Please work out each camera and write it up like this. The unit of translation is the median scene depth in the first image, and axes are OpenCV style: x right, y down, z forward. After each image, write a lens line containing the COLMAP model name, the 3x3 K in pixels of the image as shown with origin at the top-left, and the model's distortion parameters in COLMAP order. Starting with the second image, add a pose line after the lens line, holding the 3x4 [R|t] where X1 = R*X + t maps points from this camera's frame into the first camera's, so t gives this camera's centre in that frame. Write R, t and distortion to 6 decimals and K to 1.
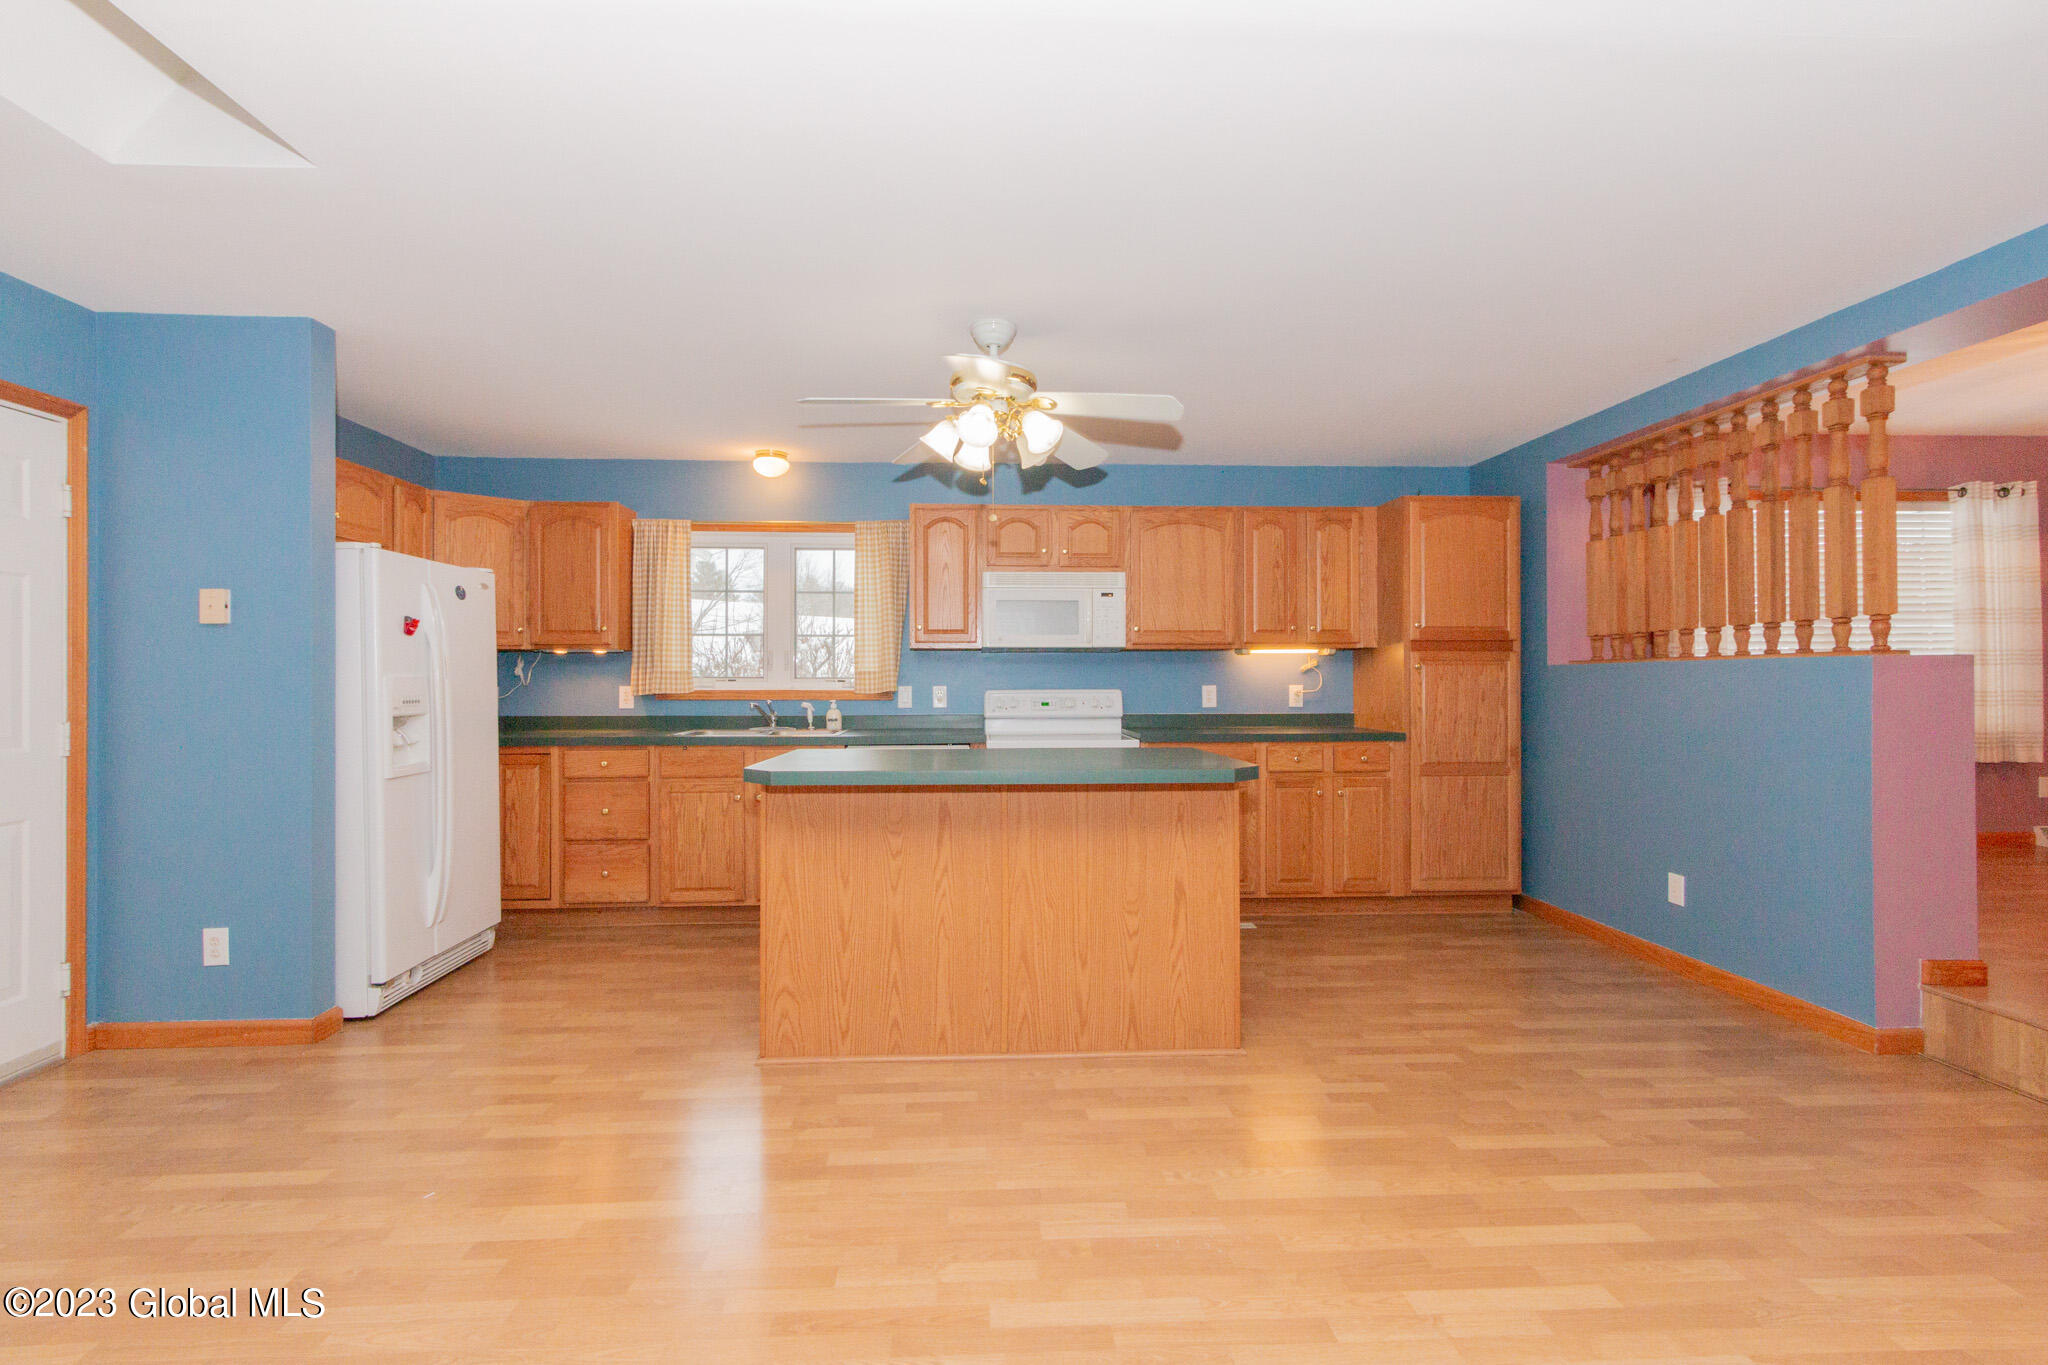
lens RADIAL K [[934.4, 0, 1007.0], [0, 934.4, 675.9], [0, 0, 1]] dist [0.001728, 0.000838]
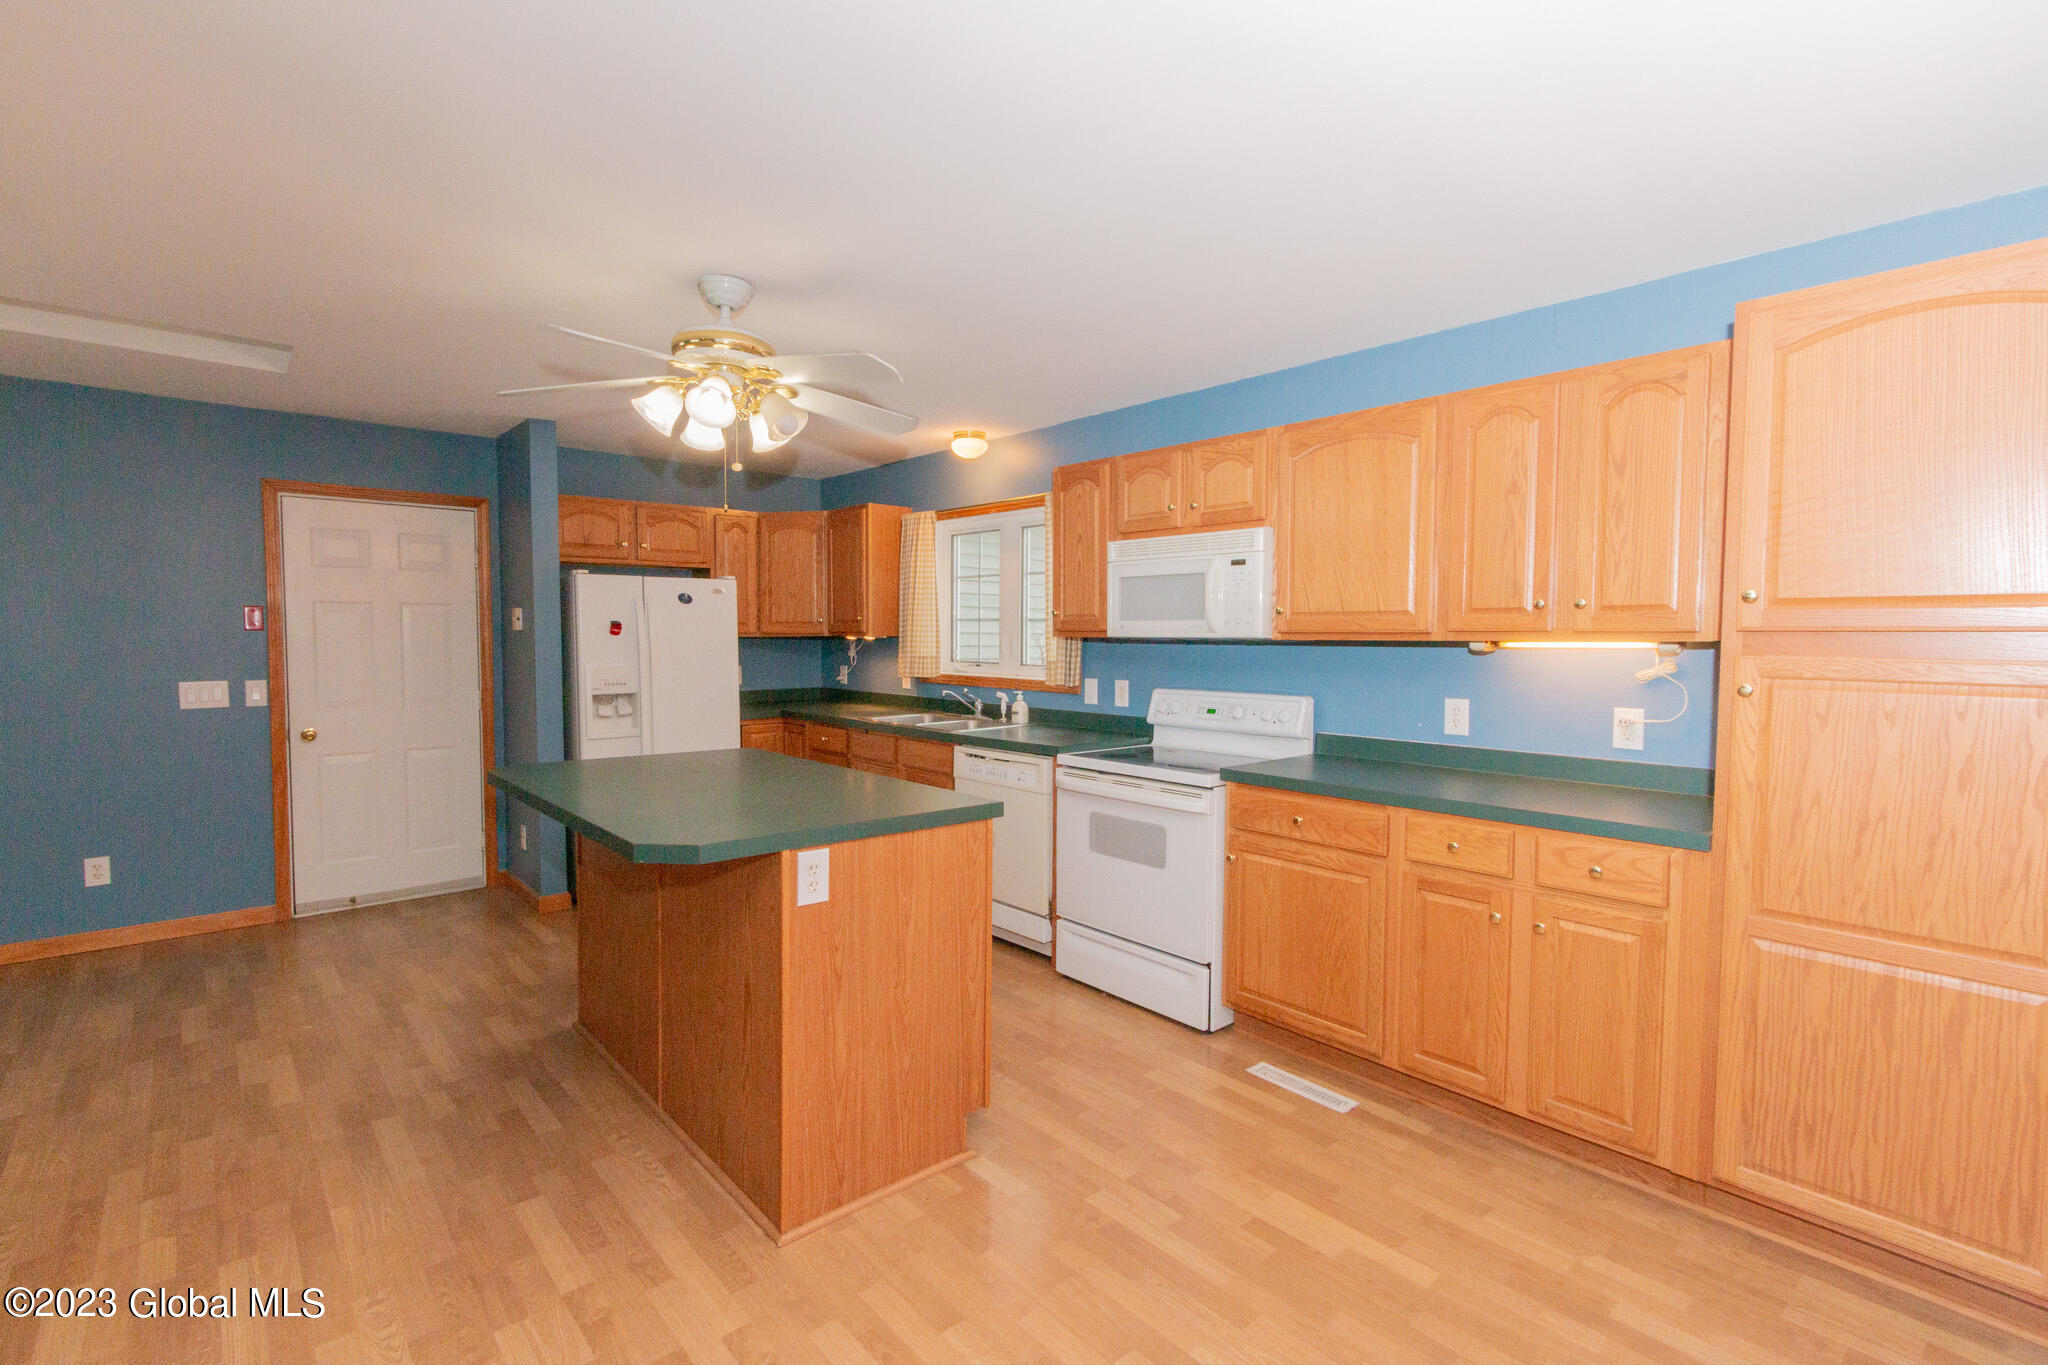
lens RADIAL K [[934.4, 0, 1007.0], [0, 934.4, 675.9], [0, 0, 1]] dist [0.001728, 0.000838]
pose [[0.615001, 0.040743, -0.787473, 0.532859], [0.001014, 0.998623, 0.052460, -0.037979], [0.788526, -0.033061, 0.614113, 0.424853]]
